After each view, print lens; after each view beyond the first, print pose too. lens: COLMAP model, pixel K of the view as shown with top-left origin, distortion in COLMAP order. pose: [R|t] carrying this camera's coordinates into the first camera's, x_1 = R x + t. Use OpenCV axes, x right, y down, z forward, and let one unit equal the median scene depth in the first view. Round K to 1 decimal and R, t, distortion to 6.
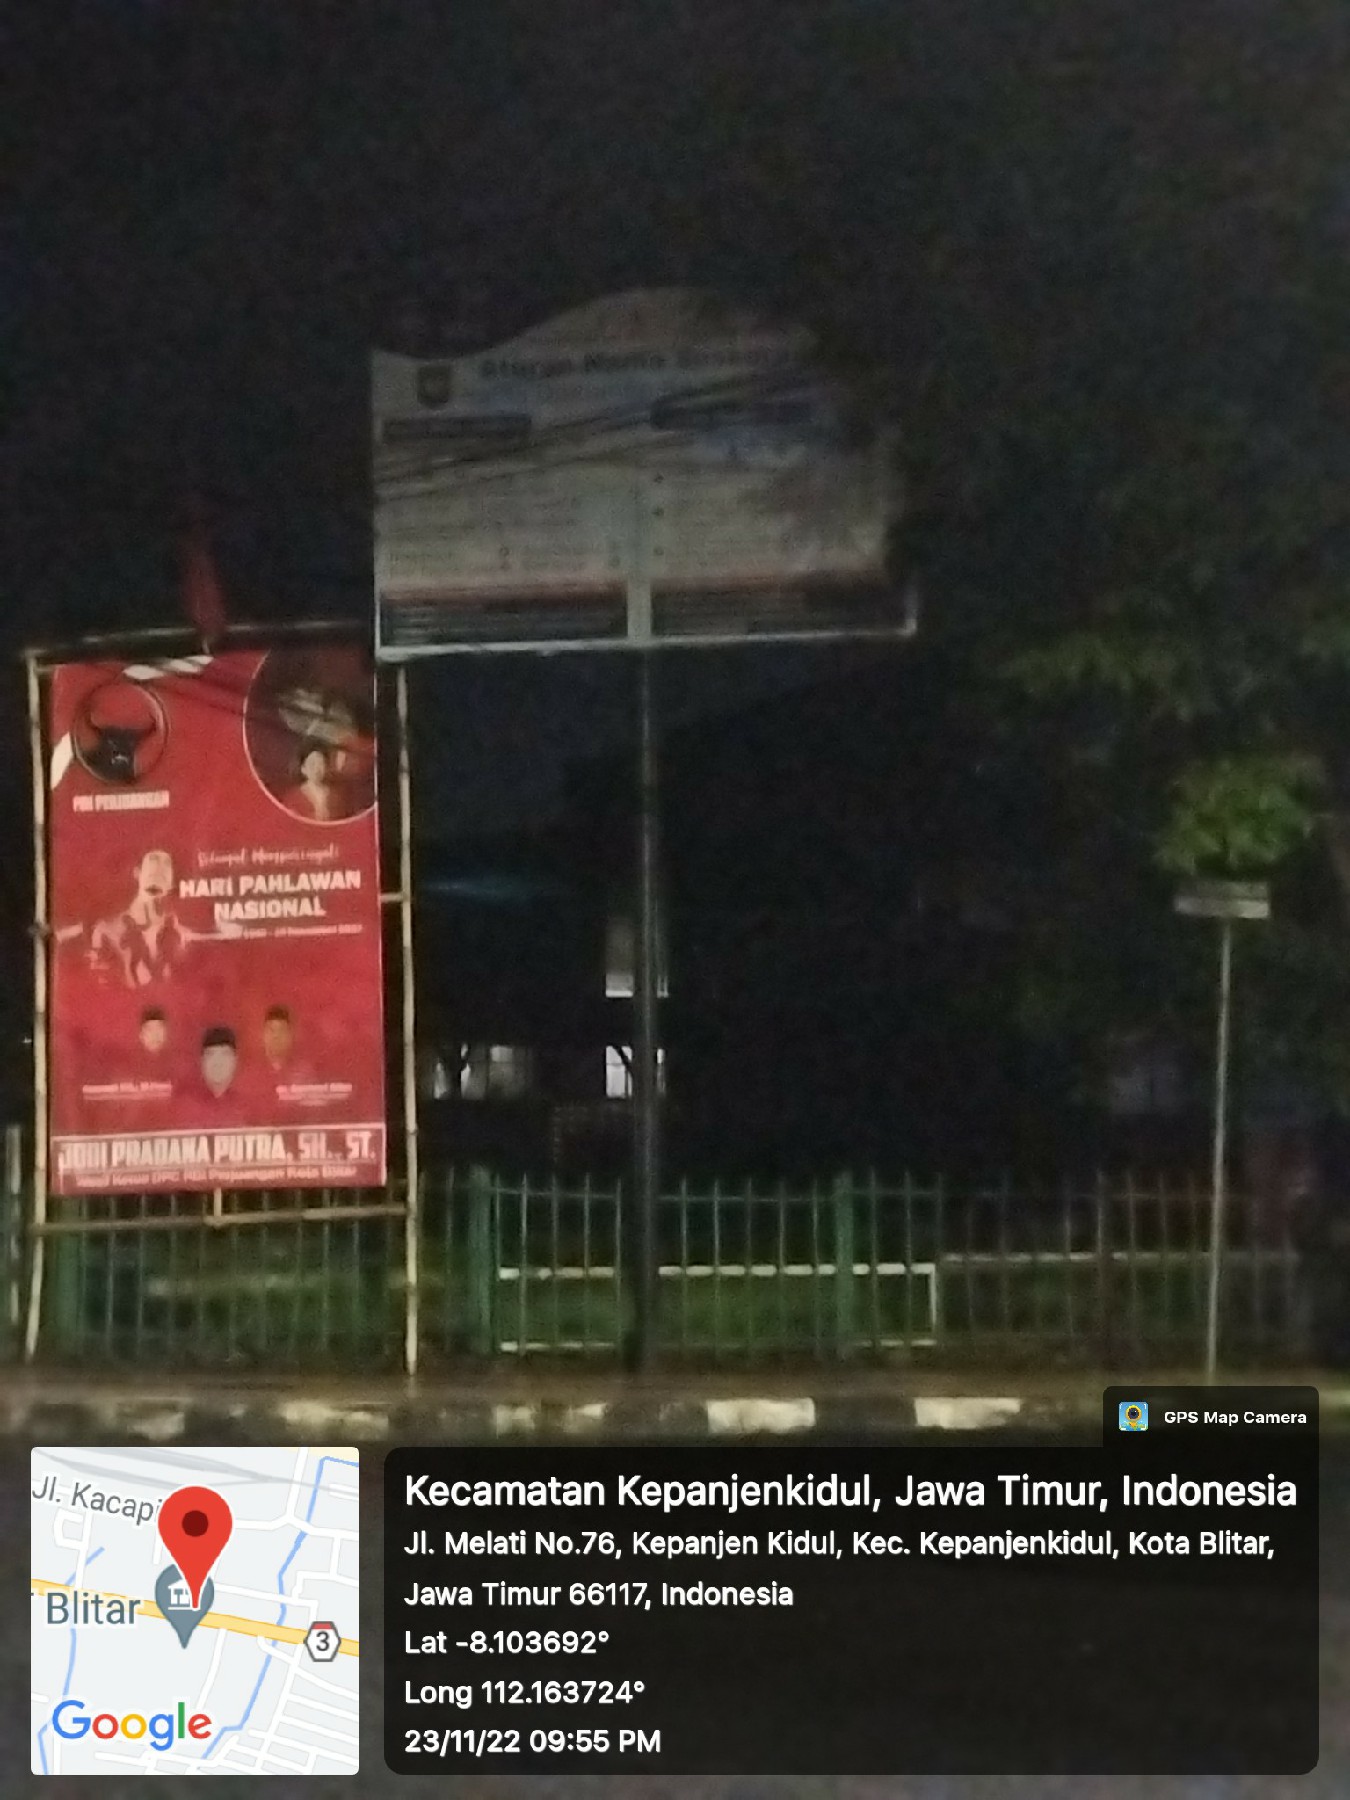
lens RADIAL K [[1490.2, 0, 668.9], [0, 1490.2, 891.1], [0, 0, 1]] dist [0.114506, -0.096090]
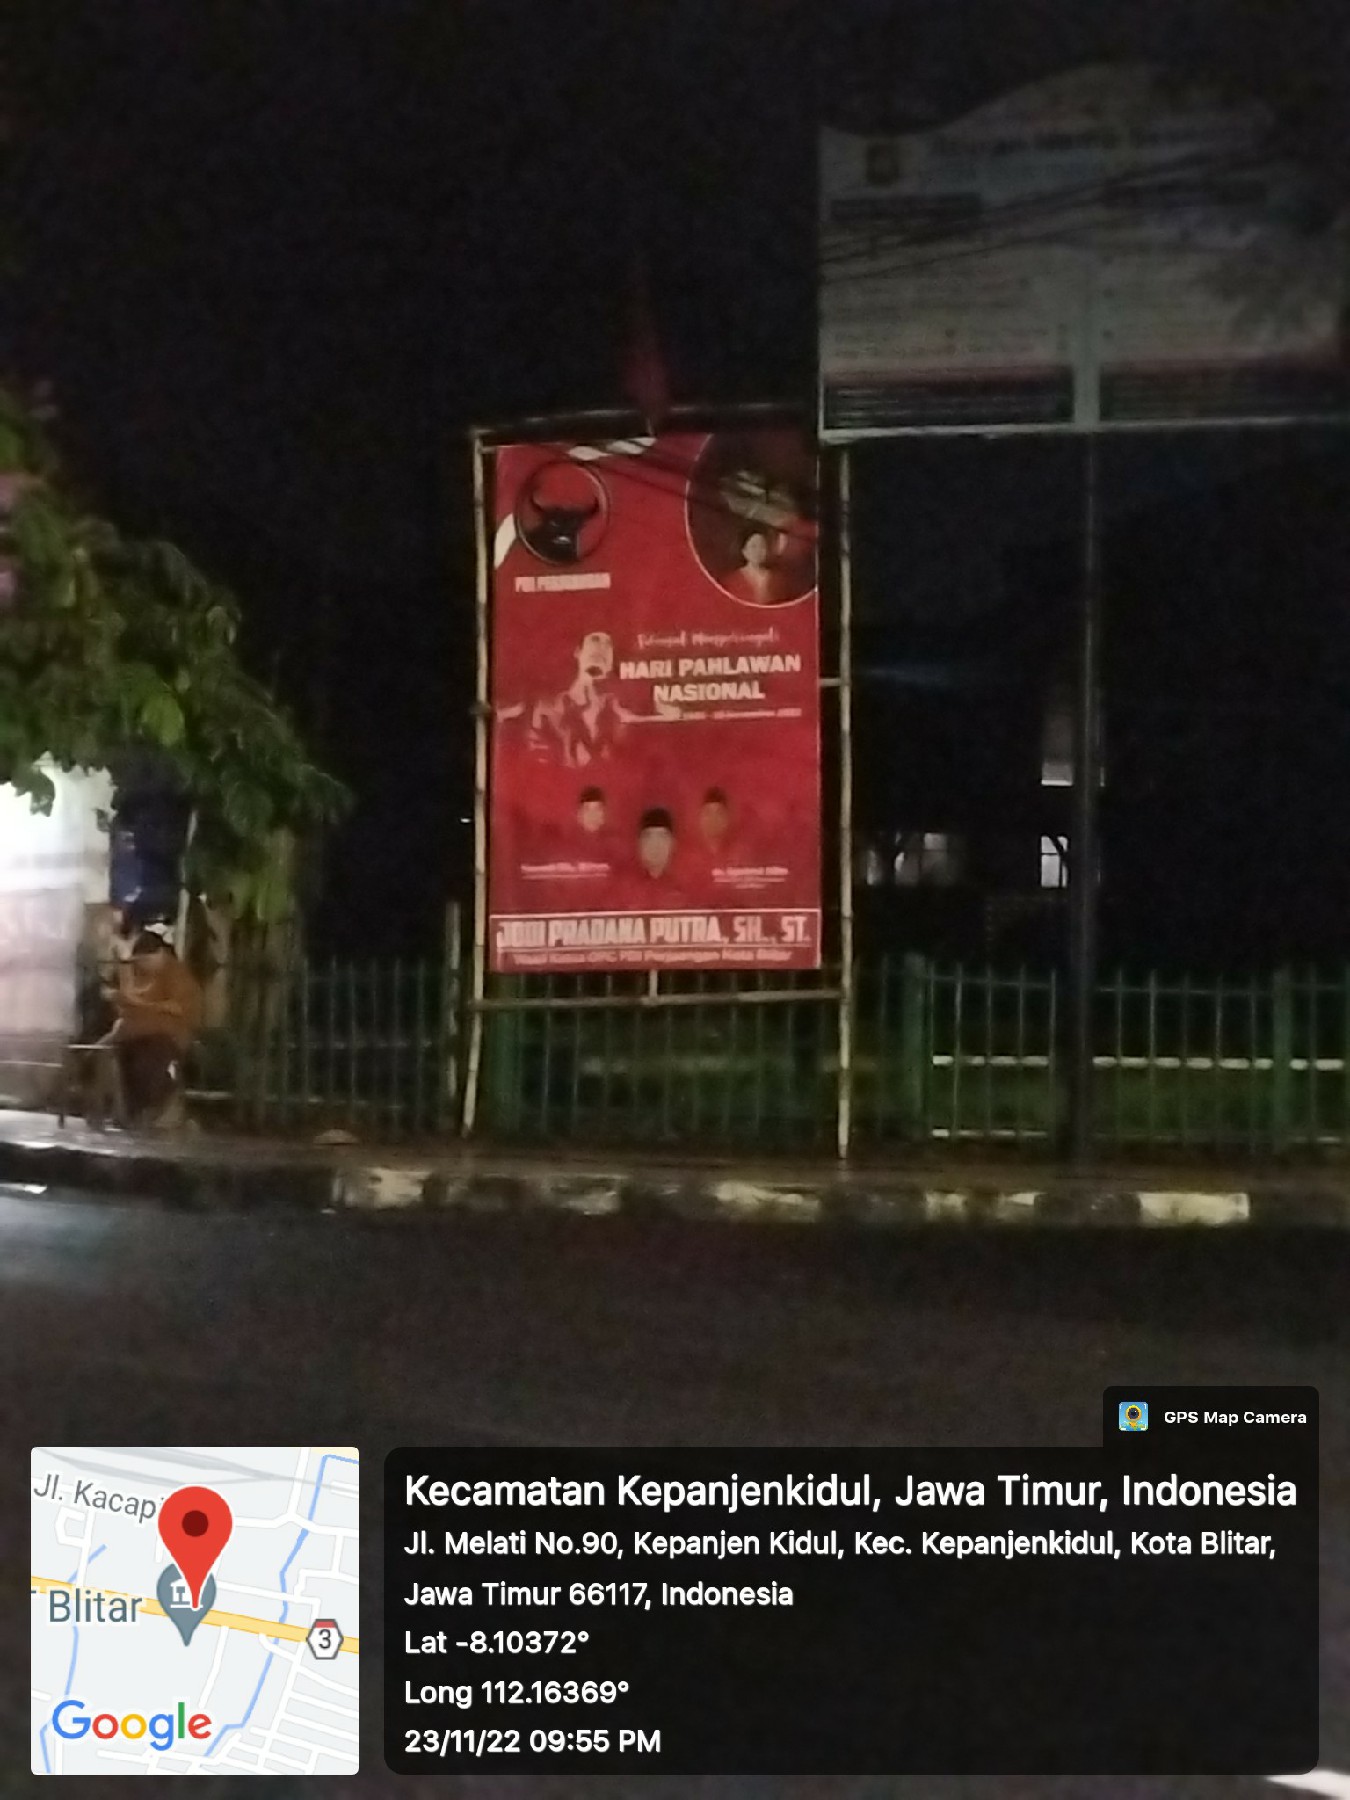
lens RADIAL K [[1456.0, 0, 675.0], [0, 1456.0, 900.0], [0, 0, 1]] dist [0.092291, 0.004476]
pose [[0.999744, 0.016590, 0.015360, -0.299992], [-0.016417, 0.999801, -0.011332, 0.161549], [-0.015545, 0.011077, 0.999818, 0.029663]]
